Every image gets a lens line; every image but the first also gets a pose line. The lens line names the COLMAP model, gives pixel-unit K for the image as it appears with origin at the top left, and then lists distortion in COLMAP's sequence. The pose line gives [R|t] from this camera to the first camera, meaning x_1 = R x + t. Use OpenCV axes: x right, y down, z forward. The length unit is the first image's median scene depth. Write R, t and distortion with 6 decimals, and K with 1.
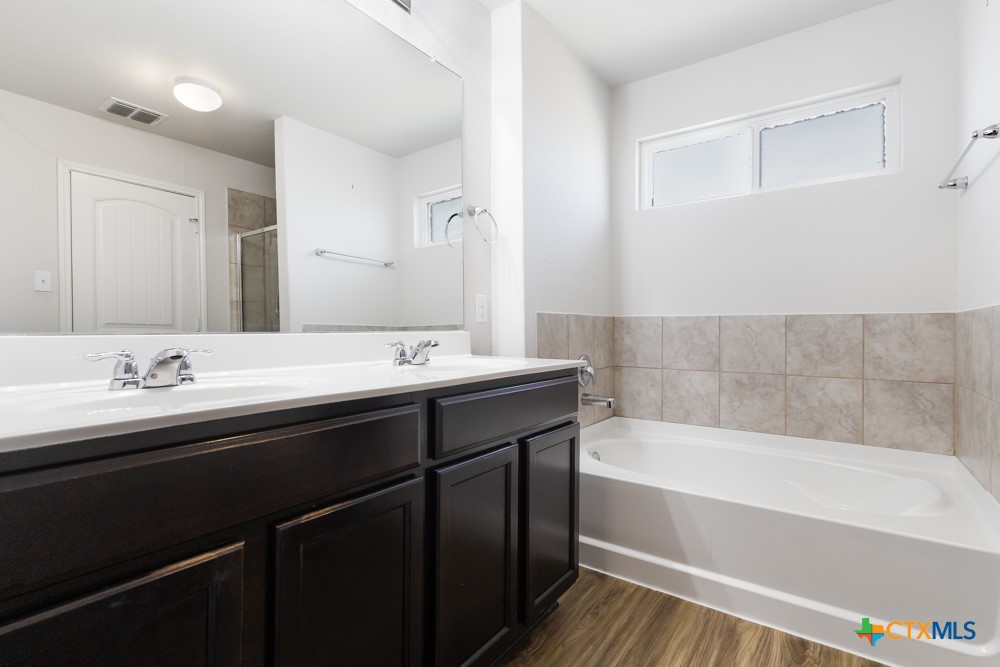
lens RADIAL K [[478.4, 0, 497.4], [0, 478.4, 329.9], [0, 0, 1]] dist [0.013242, 0.000074]
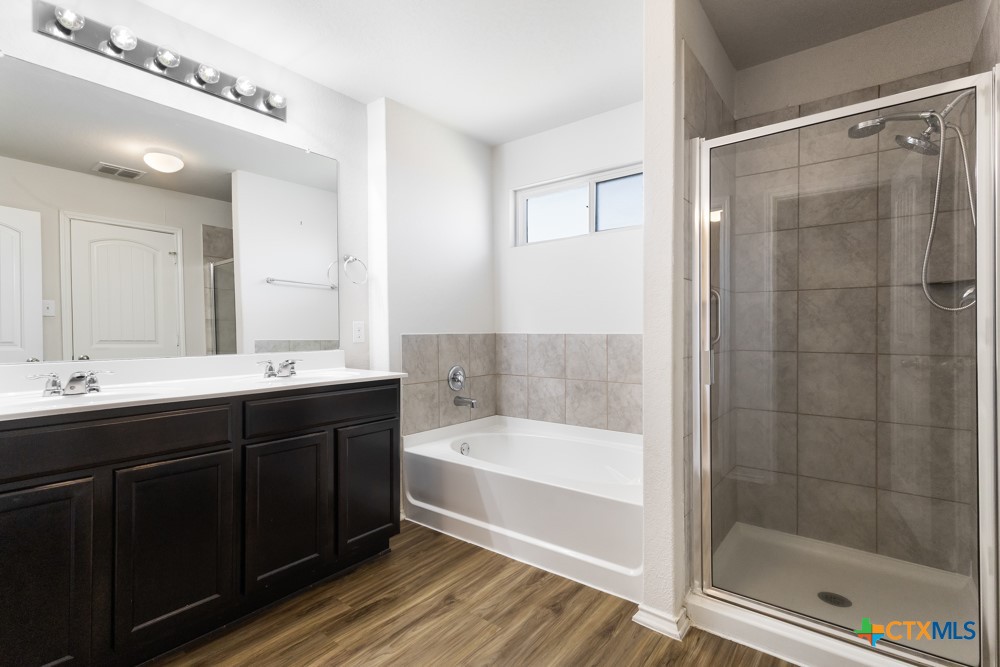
lens RADIAL K [[478.4, 0, 497.4], [0, 478.4, 329.9], [0, 0, 1]] dist [0.013242, 0.000074]
pose [[0.998968, -0.007475, -0.044801, 0.347120], [0.007285, 0.999964, -0.004390, -0.035988], [0.044833, 0.004059, 0.998986, -0.251322]]
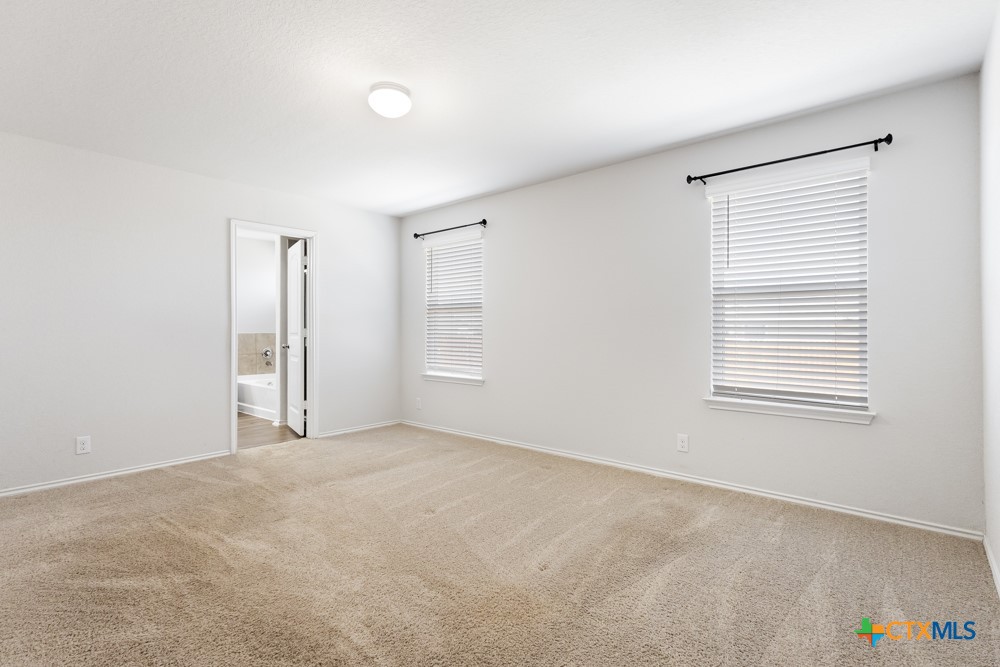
lens RADIAL K [[478.4, 0, 497.4], [0, 478.4, 329.9], [0, 0, 1]] dist [0.013242, 0.000074]
pose [[0.995487, -0.002416, -0.094868, 1.795496], [0.002415, 0.999997, -0.000124, -0.047943], [0.094868, -0.000106, 0.995490, -1.674926]]
